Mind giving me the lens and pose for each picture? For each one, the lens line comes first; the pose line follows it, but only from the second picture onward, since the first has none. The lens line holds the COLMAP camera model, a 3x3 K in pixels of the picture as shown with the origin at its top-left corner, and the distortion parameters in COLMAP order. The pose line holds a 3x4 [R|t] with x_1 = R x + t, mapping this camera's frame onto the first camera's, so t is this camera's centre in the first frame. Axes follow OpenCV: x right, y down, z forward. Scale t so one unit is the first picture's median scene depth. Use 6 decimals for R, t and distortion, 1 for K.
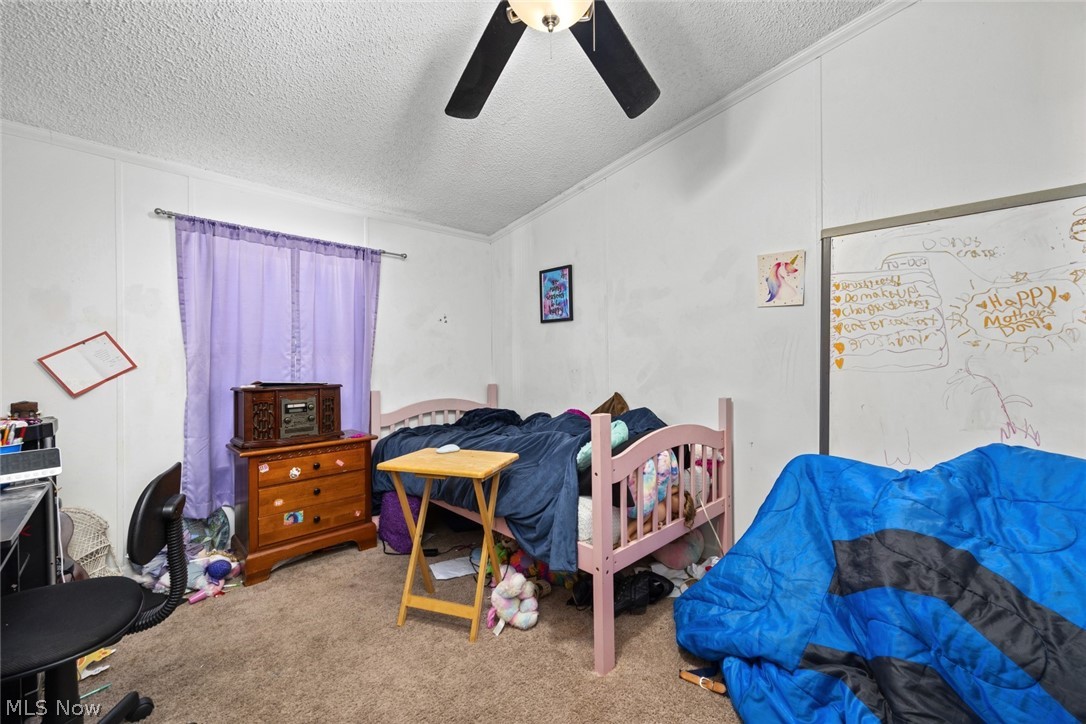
lens RADIAL K [[427.5, 0, 538.8], [0, 427.5, 362.7], [0, 0, 1]] dist [0.000467, -0.000143]
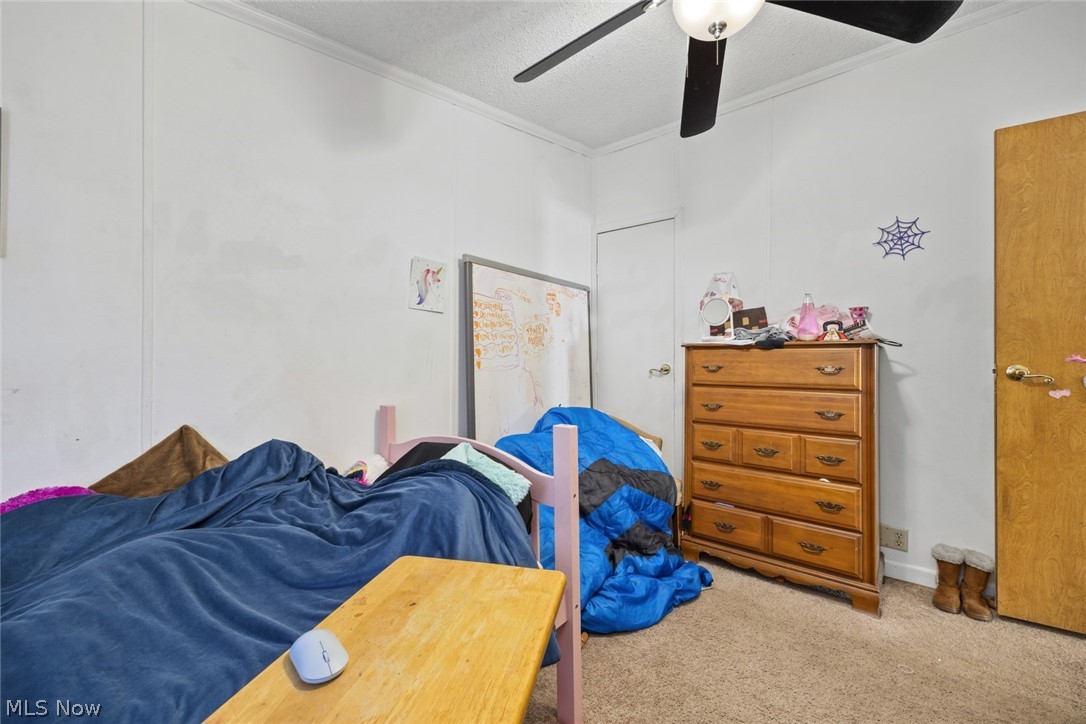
lens RADIAL K [[427.5, 0, 543.6], [0, 427.5, 359.6], [0, 0, 1]] dist [0.000467, -0.000143]
pose [[-0.112984, 0.001901, 0.993595, -0.183933], [0.006042, 0.999981, -0.001226, -0.003621], [-0.993578, 0.005865, -0.112994, 0.303761]]
